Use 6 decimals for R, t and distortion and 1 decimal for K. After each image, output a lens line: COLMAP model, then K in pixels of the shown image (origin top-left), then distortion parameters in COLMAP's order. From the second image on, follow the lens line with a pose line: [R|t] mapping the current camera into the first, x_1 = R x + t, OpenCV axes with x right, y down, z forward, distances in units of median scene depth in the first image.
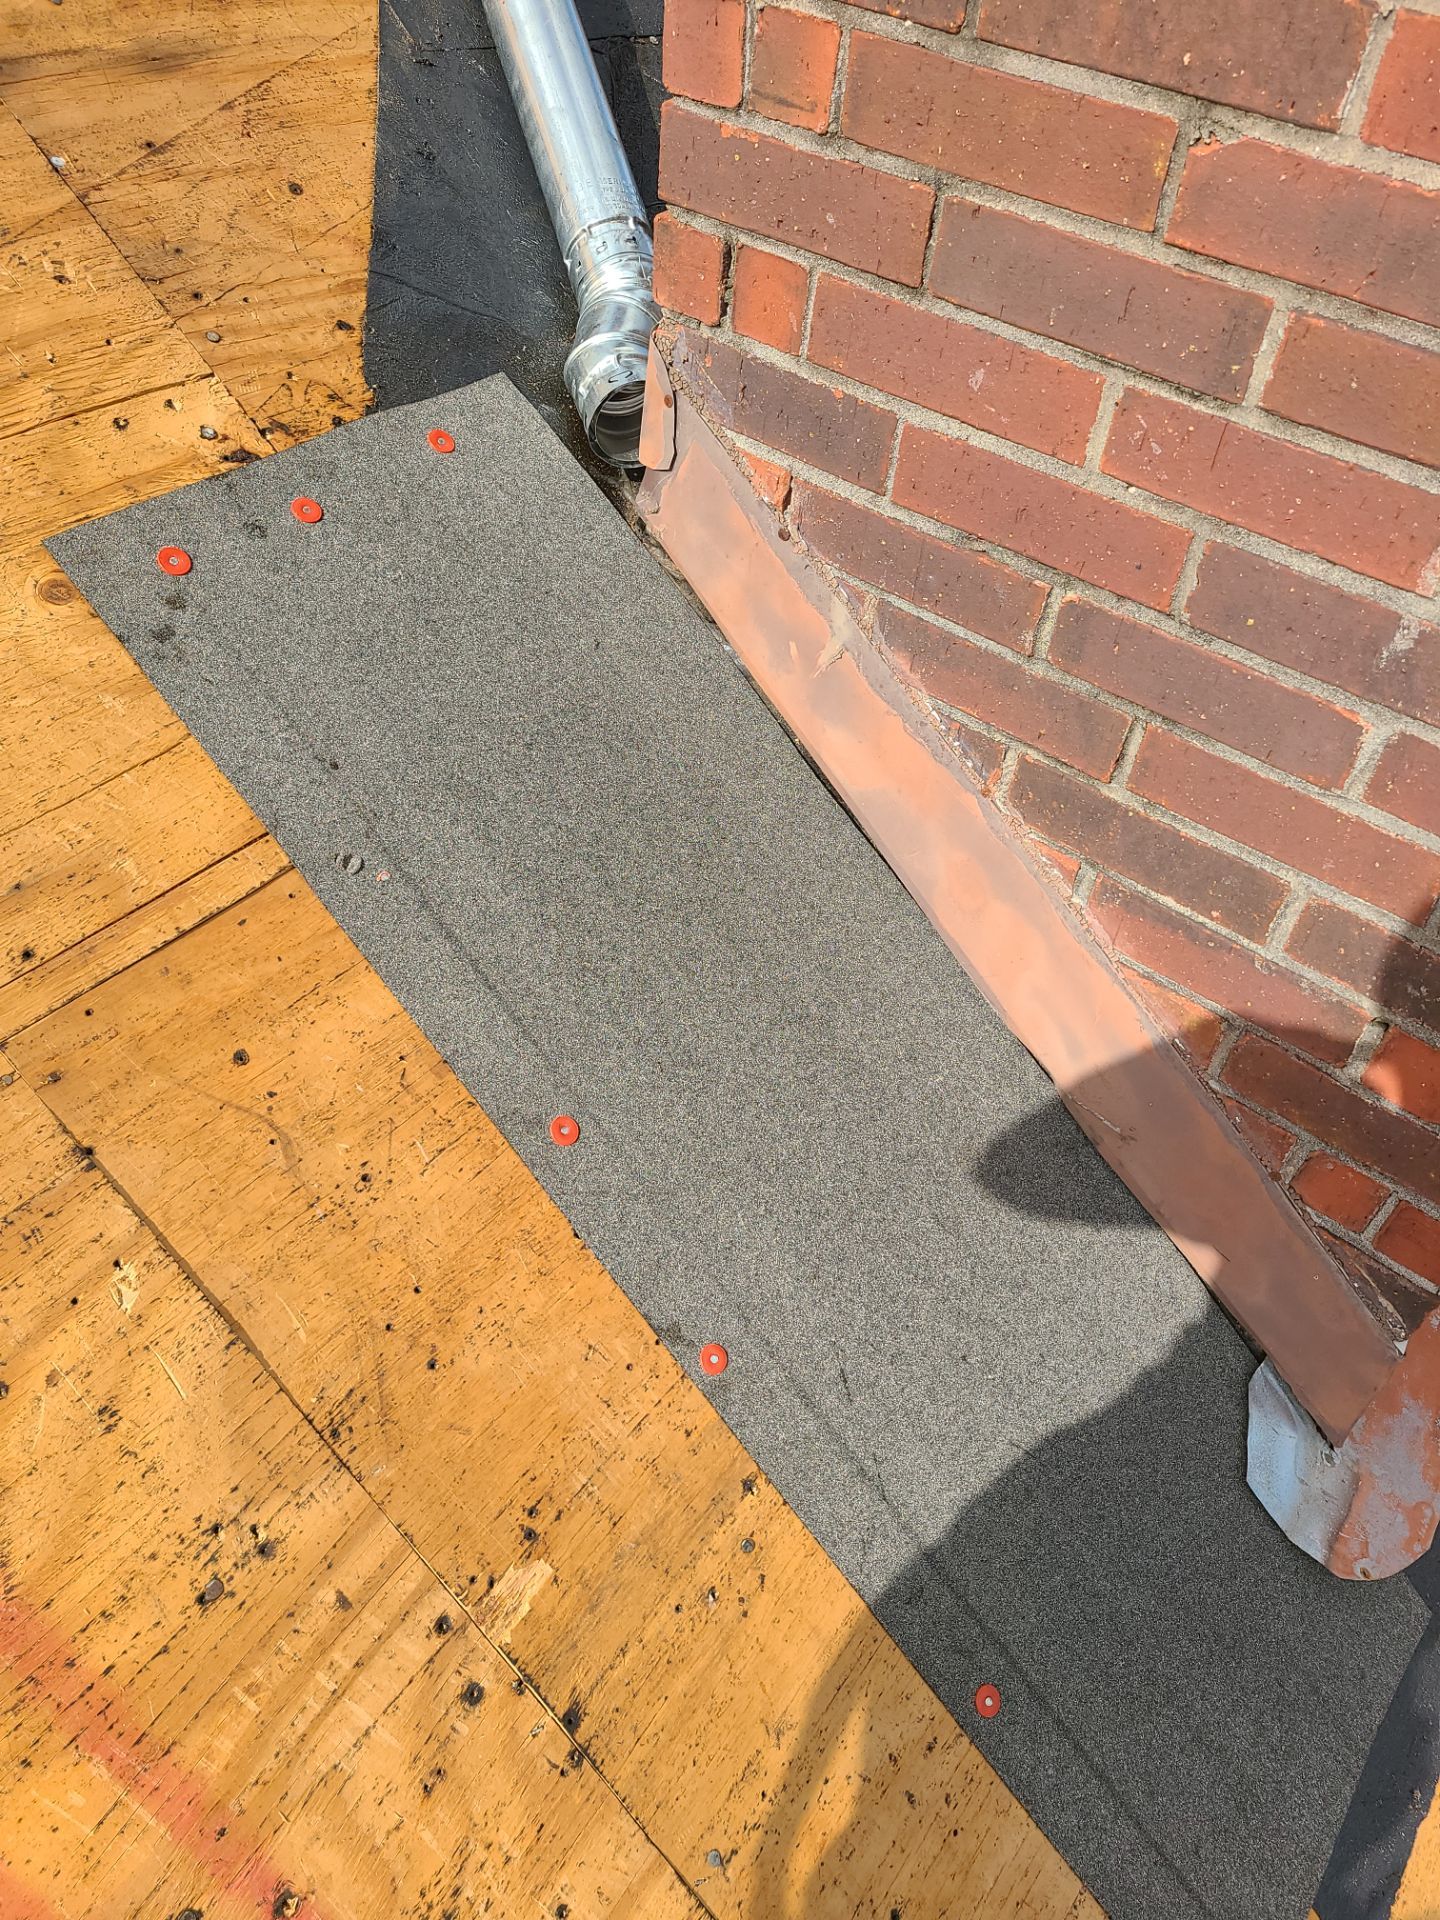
lens RADIAL K [[1359.9, 0, 720.0], [0, 1359.9, 960.0], [0, 0, 1]] dist [0.002903, -0.001459]
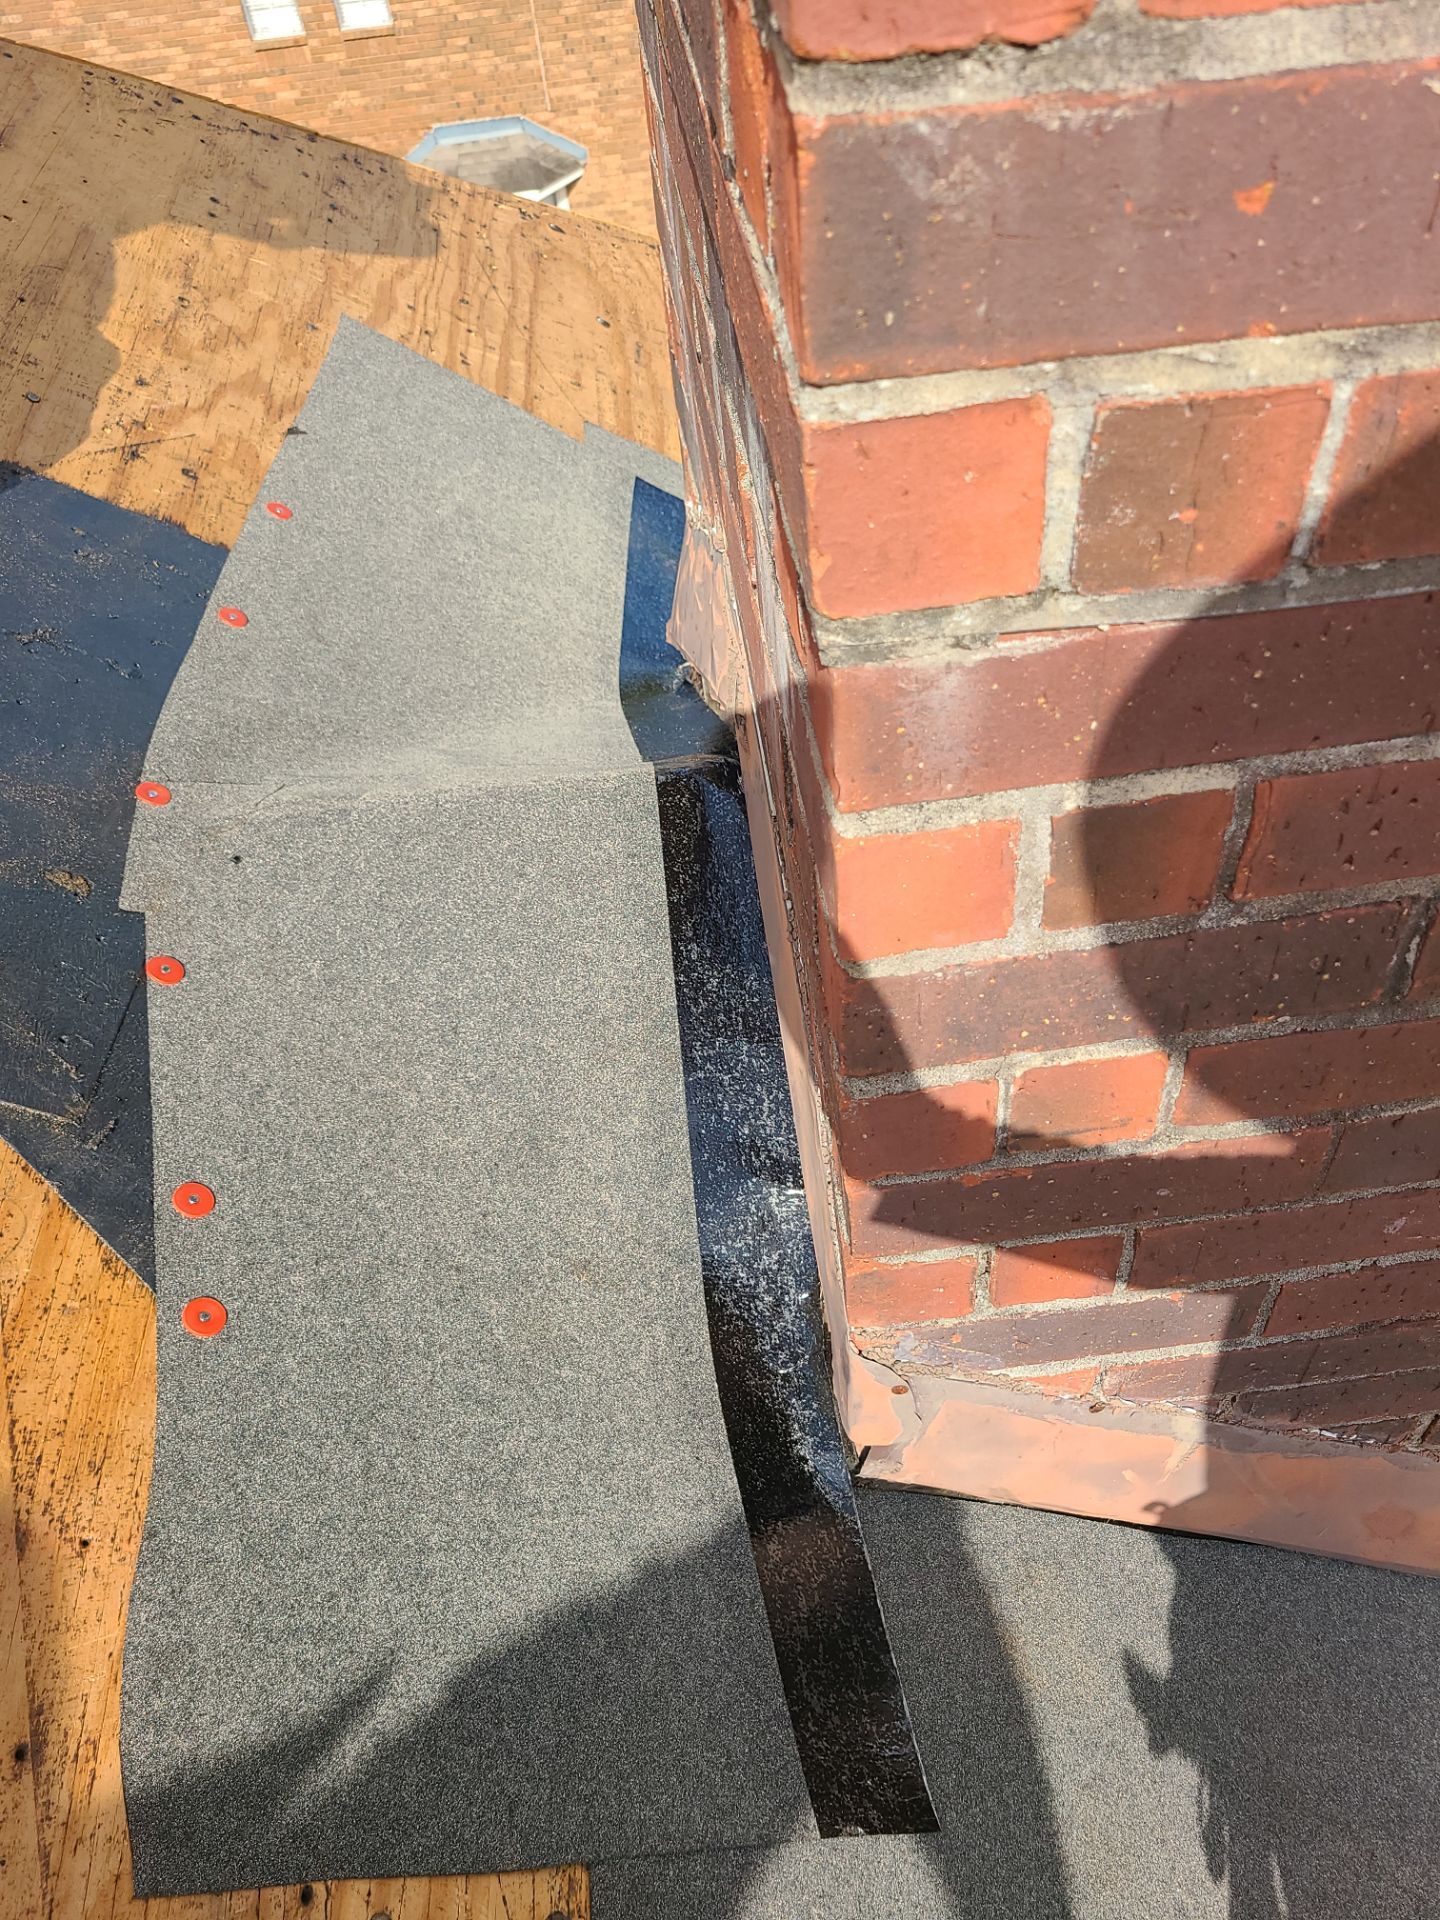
lens RADIAL K [[1462.7, 0, 720.0], [0, 1462.7, 960.0], [0, 0, 1]] dist [0.000312, 0.002678]
pose [[0.718093, -0.605745, 0.342660, -0.234384], [0.581693, 0.792713, 0.182316, -0.805743], [-0.382068, 0.068403, 0.921599, 0.351296]]
